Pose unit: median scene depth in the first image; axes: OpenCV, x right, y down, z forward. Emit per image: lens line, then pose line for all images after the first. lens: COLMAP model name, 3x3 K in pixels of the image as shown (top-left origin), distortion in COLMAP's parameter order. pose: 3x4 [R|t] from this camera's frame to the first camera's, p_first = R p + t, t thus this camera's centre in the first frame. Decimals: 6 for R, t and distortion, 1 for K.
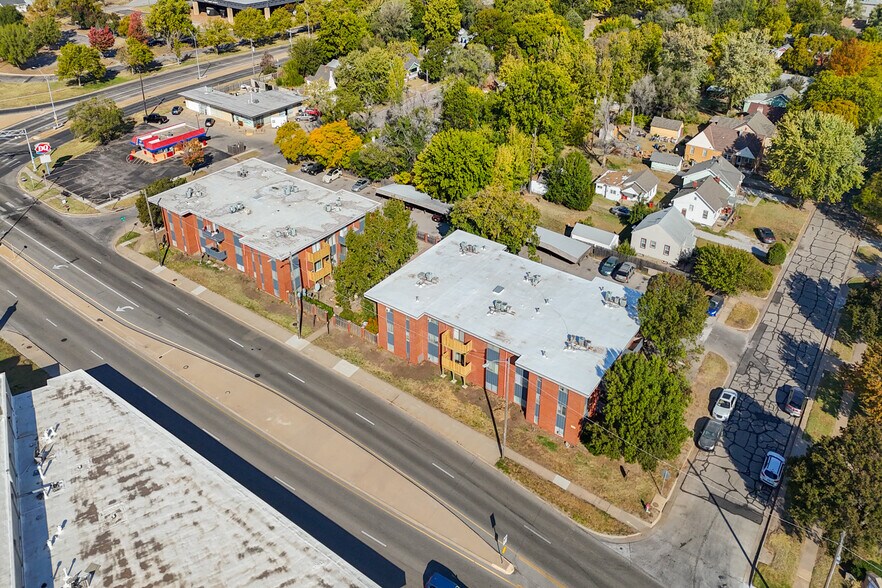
lens RADIAL K [[638.1, 0, 439.5], [0, 638.1, 246.9], [0, 0, 1]] dist [0.047763, -0.030658]
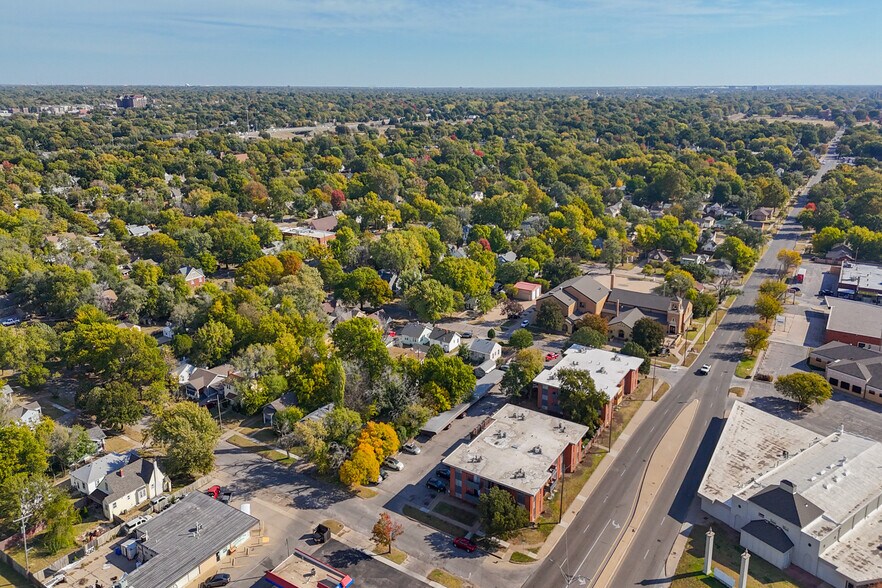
lens RADIAL K [[634.5, 0, 440.3], [0, 634.5, 264.2], [0, 0, 1]] dist [0.075932, -0.058222]
pose [[-0.048478, -0.276704, 0.959732, -2.063865], [0.509309, 0.819712, 0.262061, -1.166549], [-0.859217, 0.501504, 0.101190, 1.108882]]
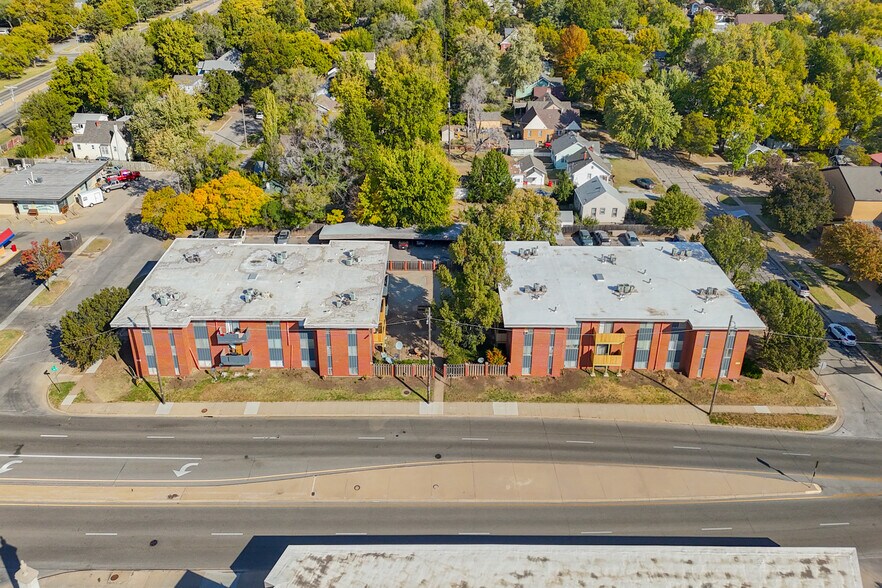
lens RADIAL K [[652.9, 0, 445.9], [0, 652.9, 227.7], [0, 0, 1]] dist [0.042824, -0.010461]
pose [[0.806299, -0.261970, 0.530333, -0.708315], [0.291757, 0.956062, 0.028691, -0.123182], [-0.514548, 0.131595, 0.847304, 0.226868]]
